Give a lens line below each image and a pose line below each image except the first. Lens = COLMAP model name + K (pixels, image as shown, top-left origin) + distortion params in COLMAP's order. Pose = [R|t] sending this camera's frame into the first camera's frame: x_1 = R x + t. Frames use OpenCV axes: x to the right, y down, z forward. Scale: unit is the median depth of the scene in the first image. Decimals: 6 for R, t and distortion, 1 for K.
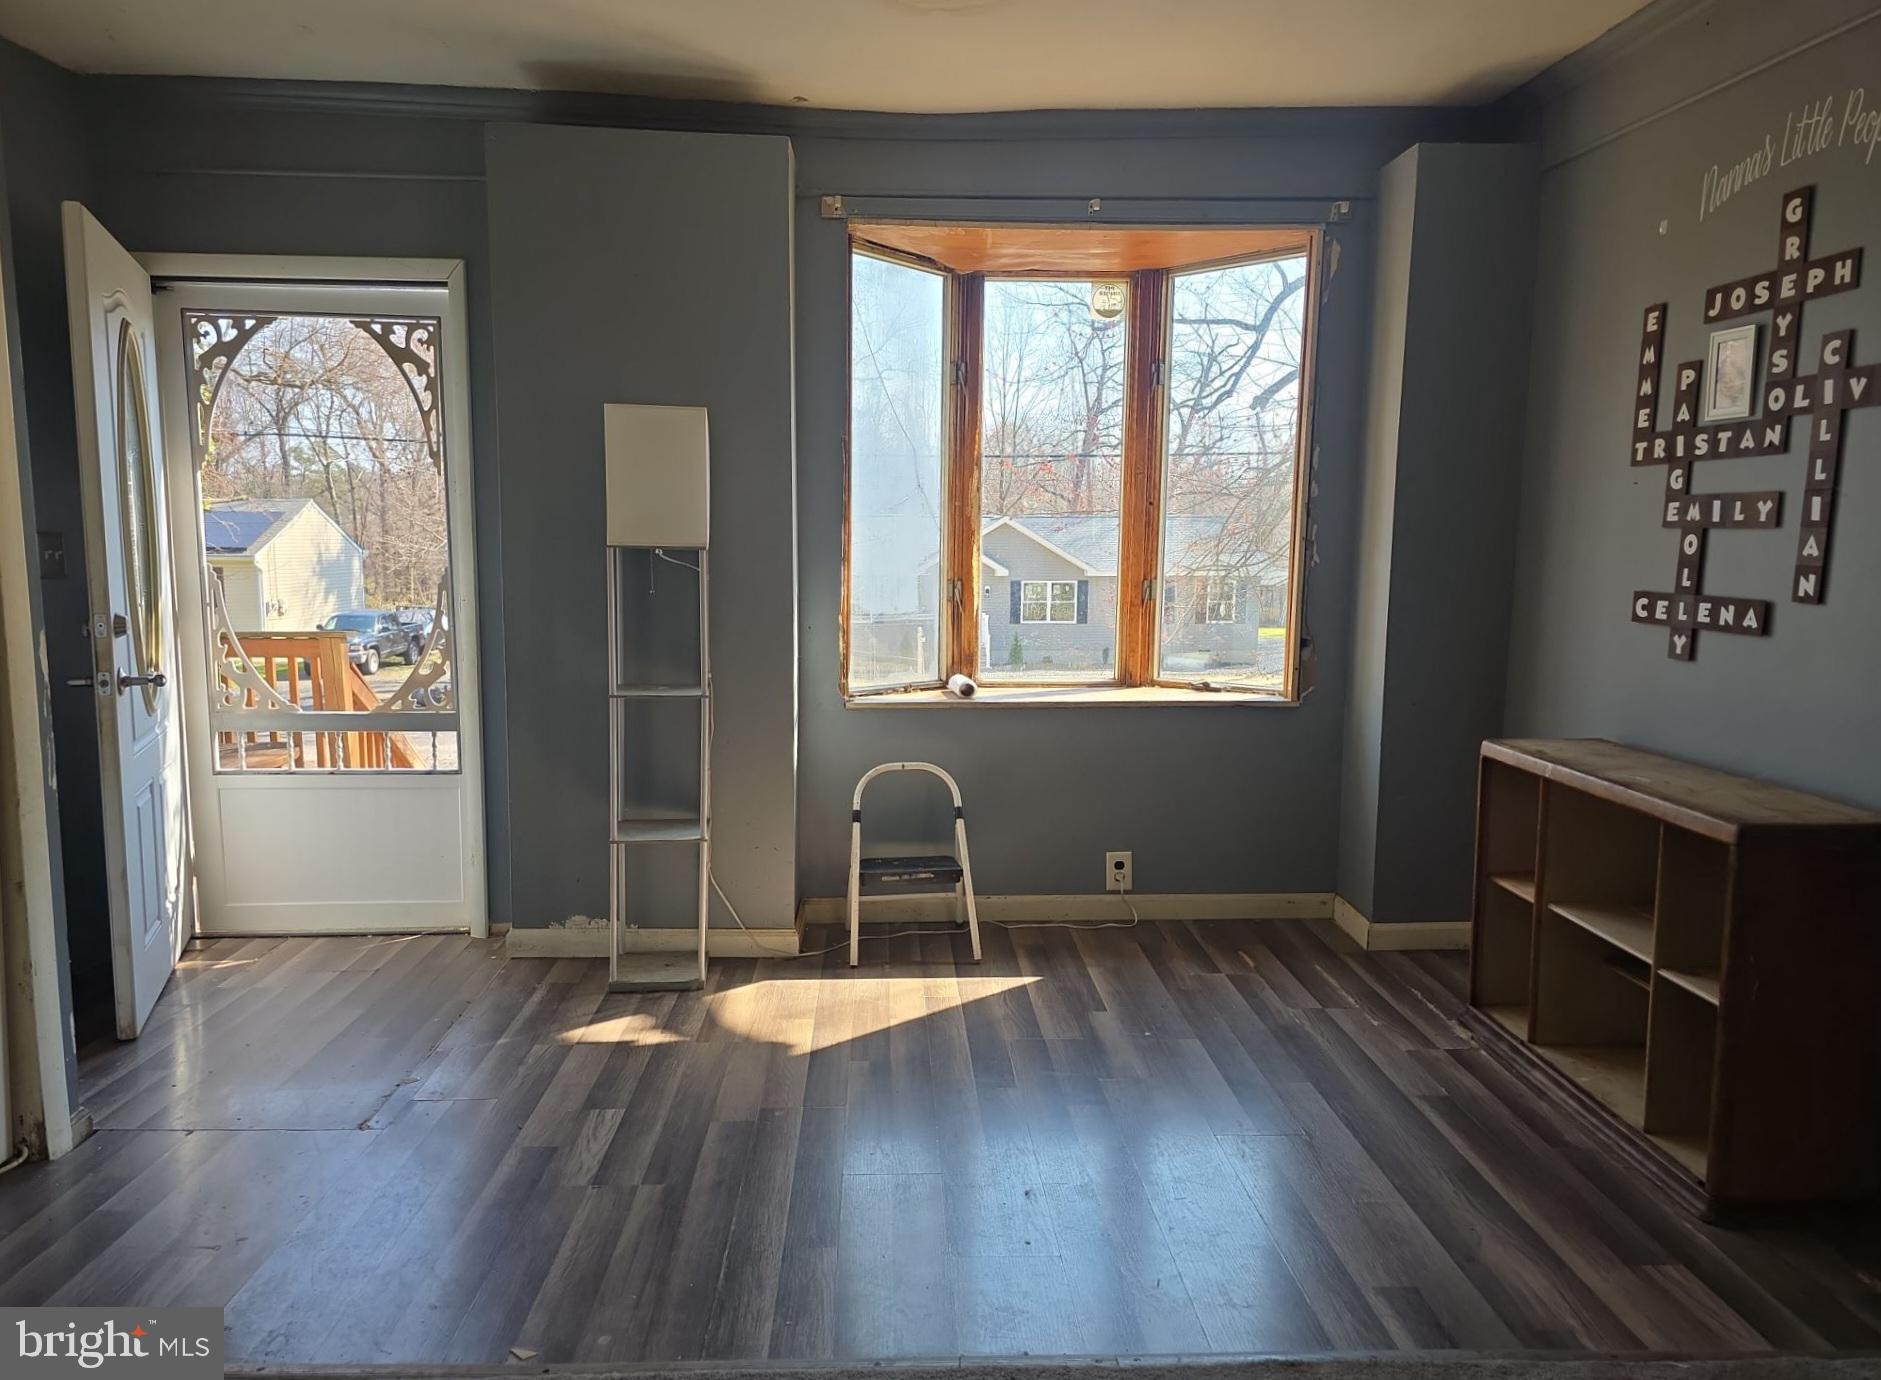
lens RADIAL K [[1255.2, 0, 916.2], [0, 1255.2, 696.6], [0, 0, 1]] dist [0.033294, -0.000414]
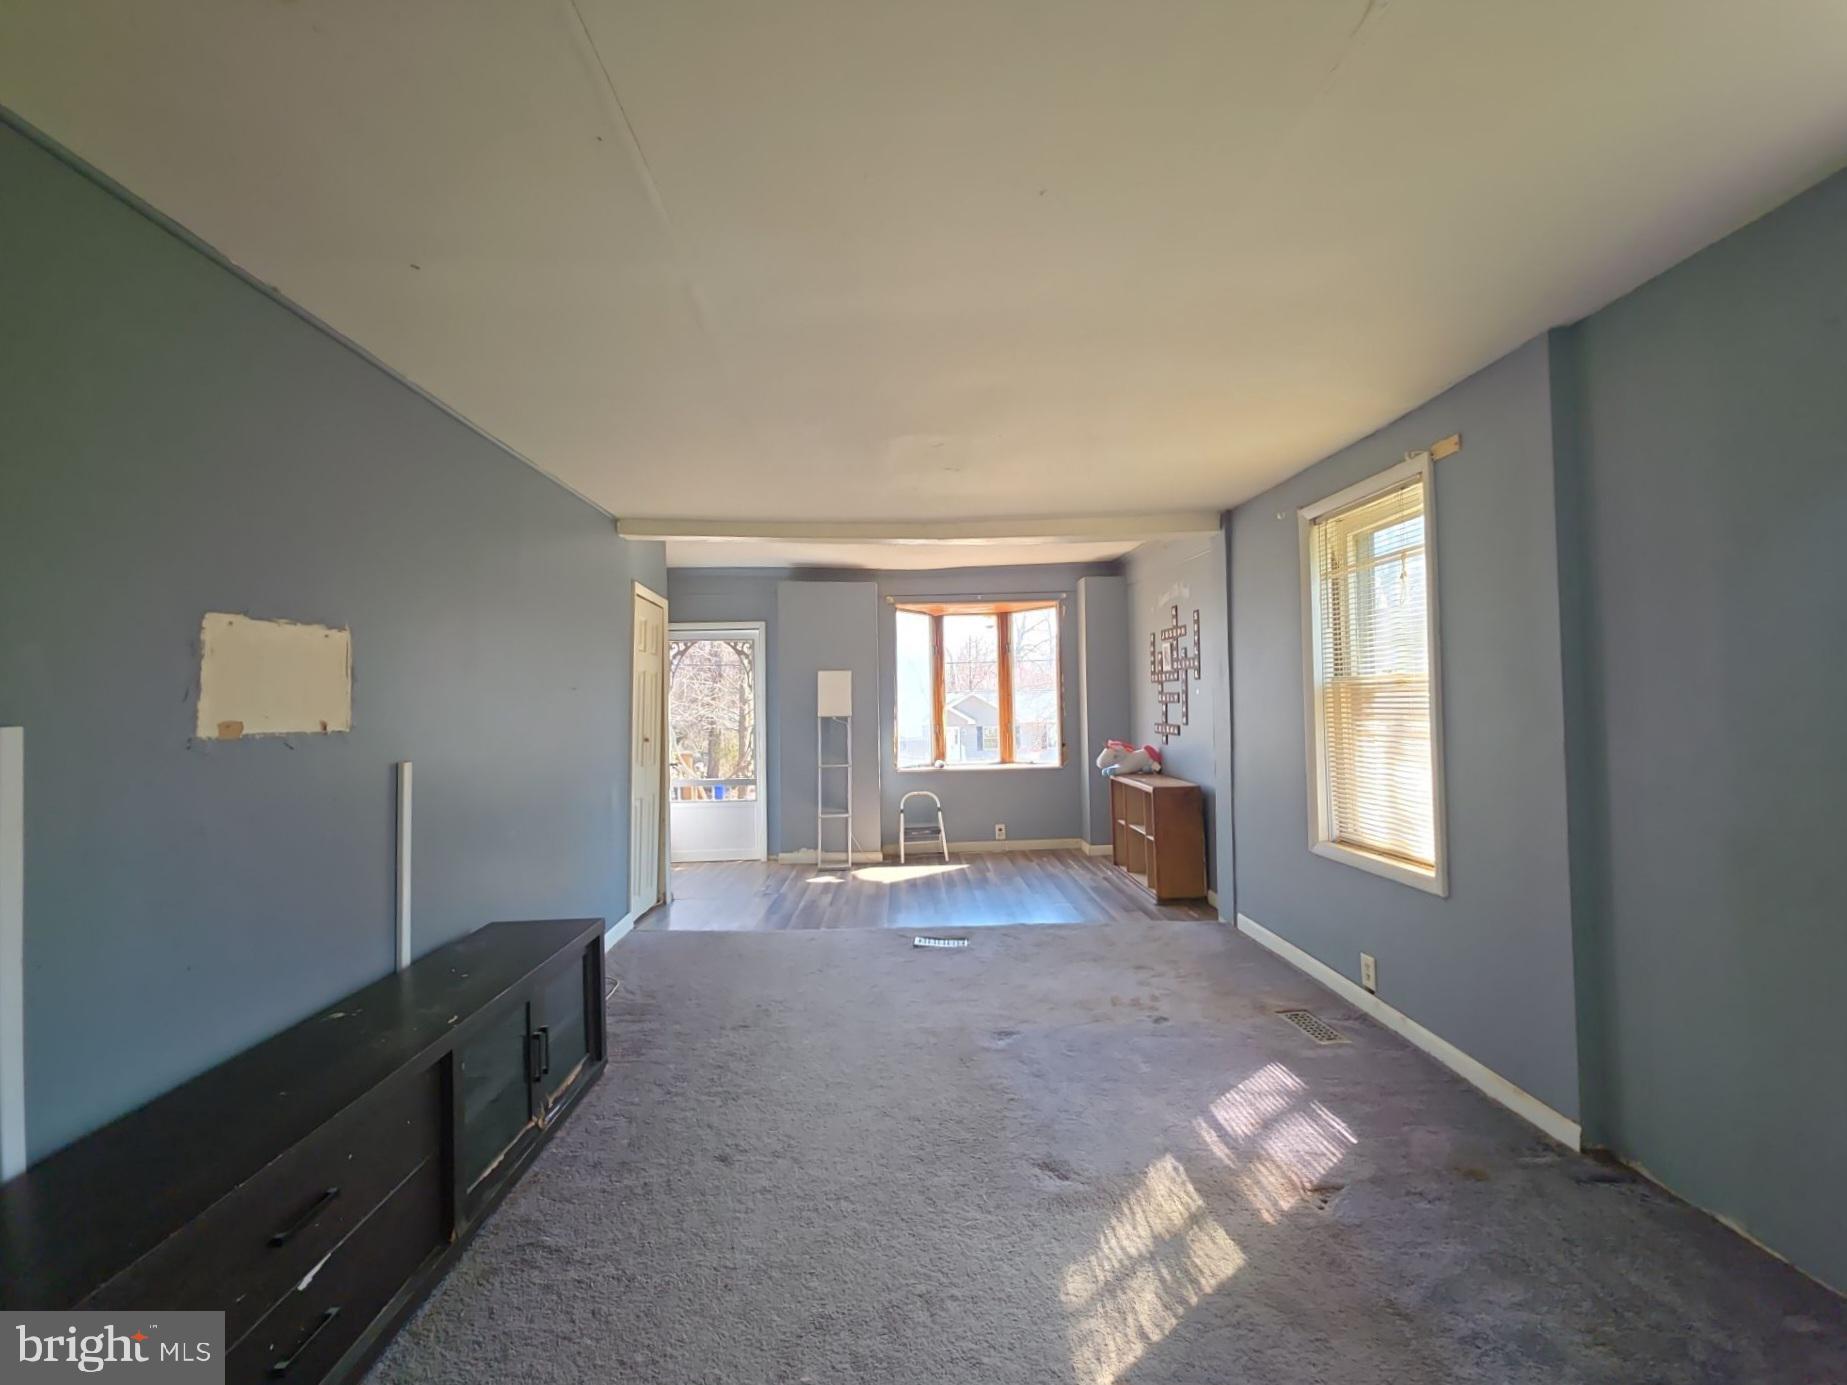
lens RADIAL K [[743.9, 0, 922.5], [0, 743.9, 689.7], [0, 0, 1]] dist [-0.000191, -0.000027]
pose [[0.999634, -0.026895, -0.002783, 0.008966], [0.026213, 0.989205, -0.144175, 0.068200], [0.006631, 0.144049, 0.989548, -0.665062]]
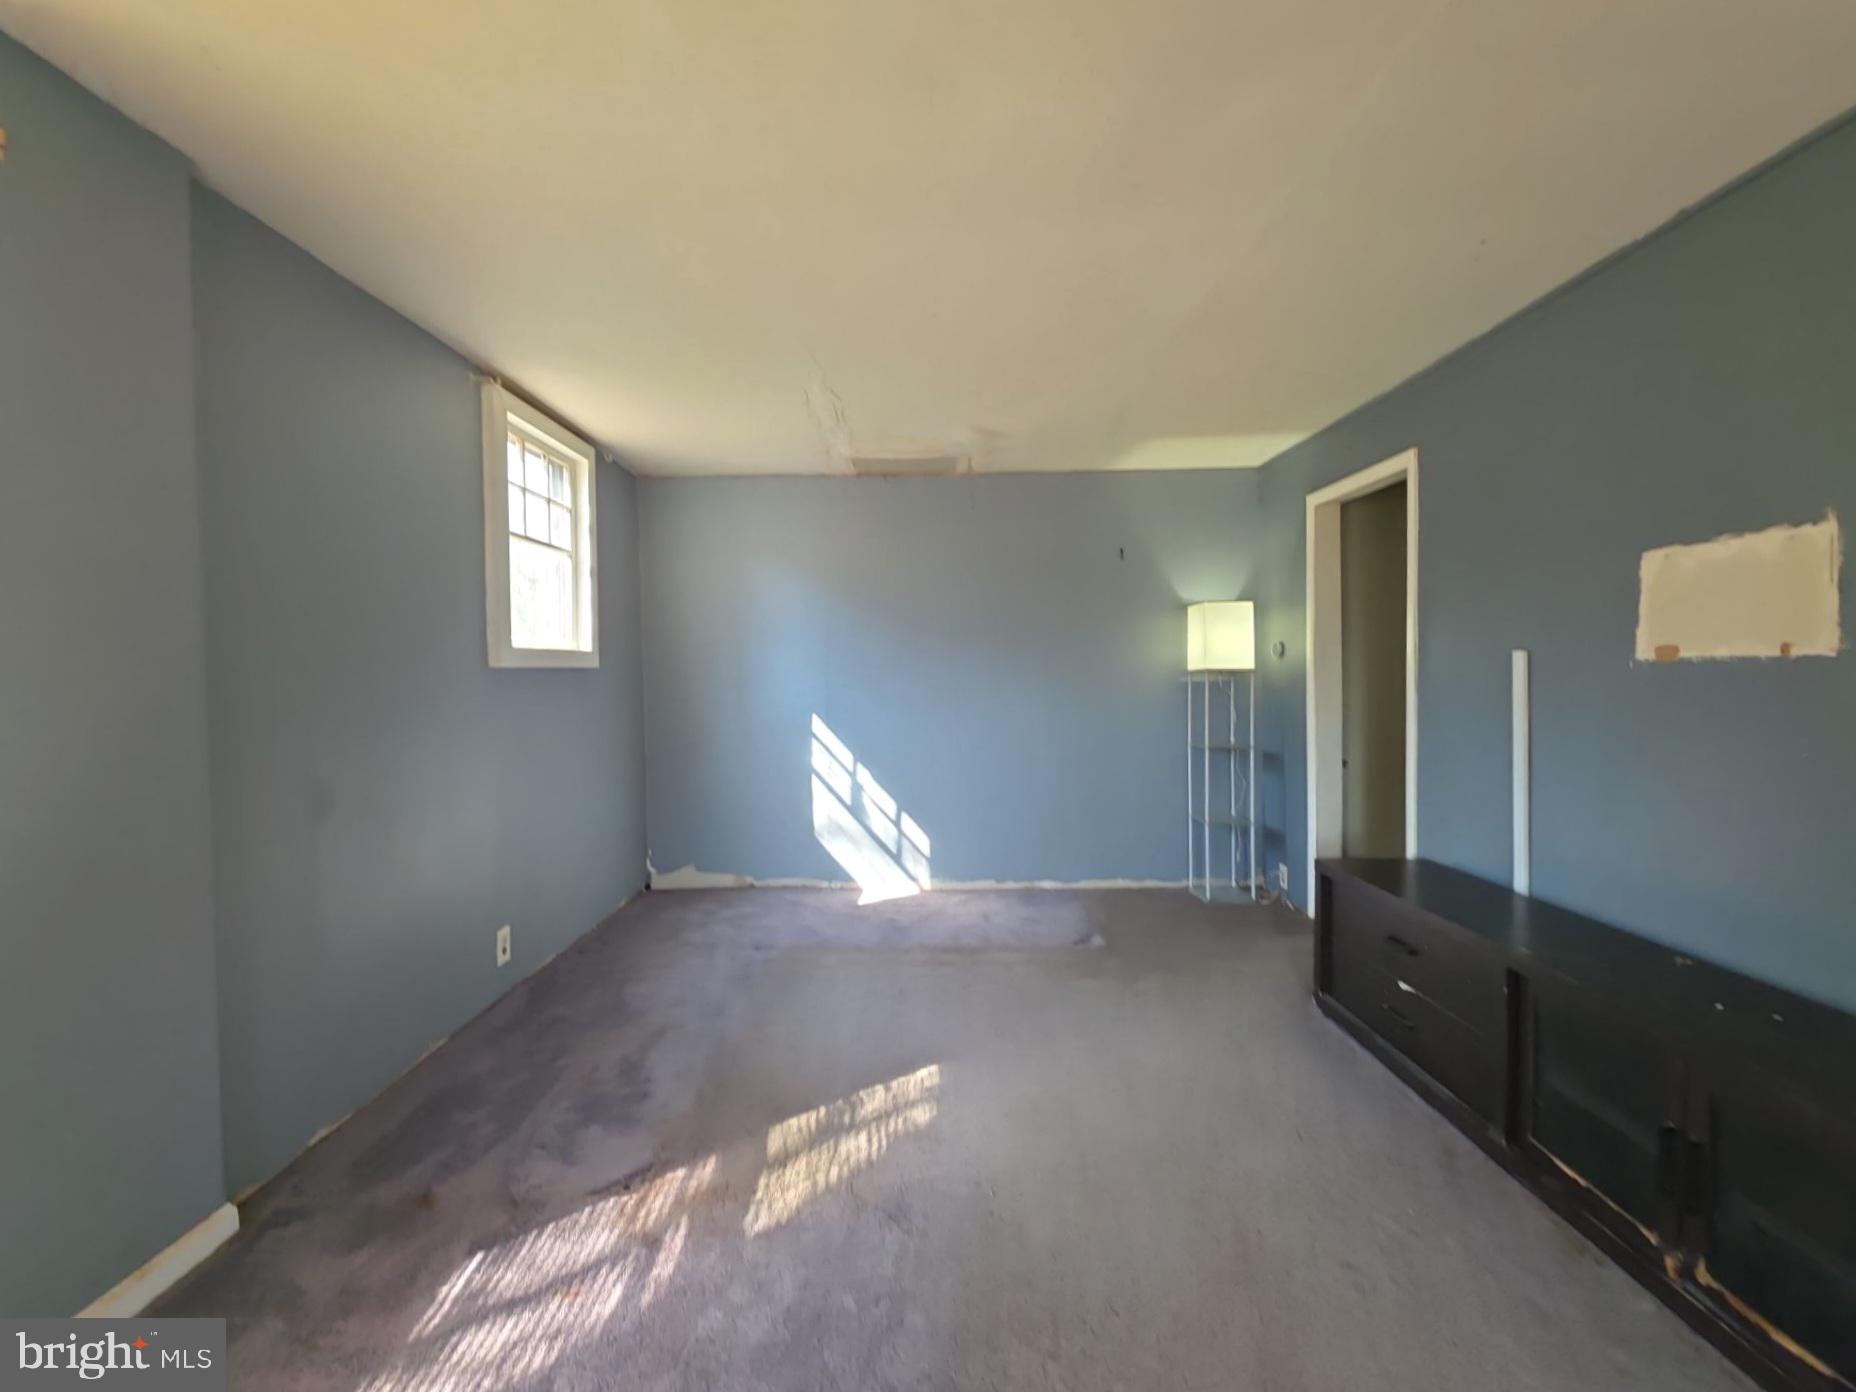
lens RADIAL K [[756.4, 0, 923.7], [0, 756.4, 685.2], [0, 0, 1]] dist [-0.000871, -0.000072]
pose [[-0.998761, 0.000557, 0.049752, 0.058196], [0.007364, 0.990582, 0.136725, -0.035380], [-0.049208, 0.136922, -0.989359, 0.308588]]
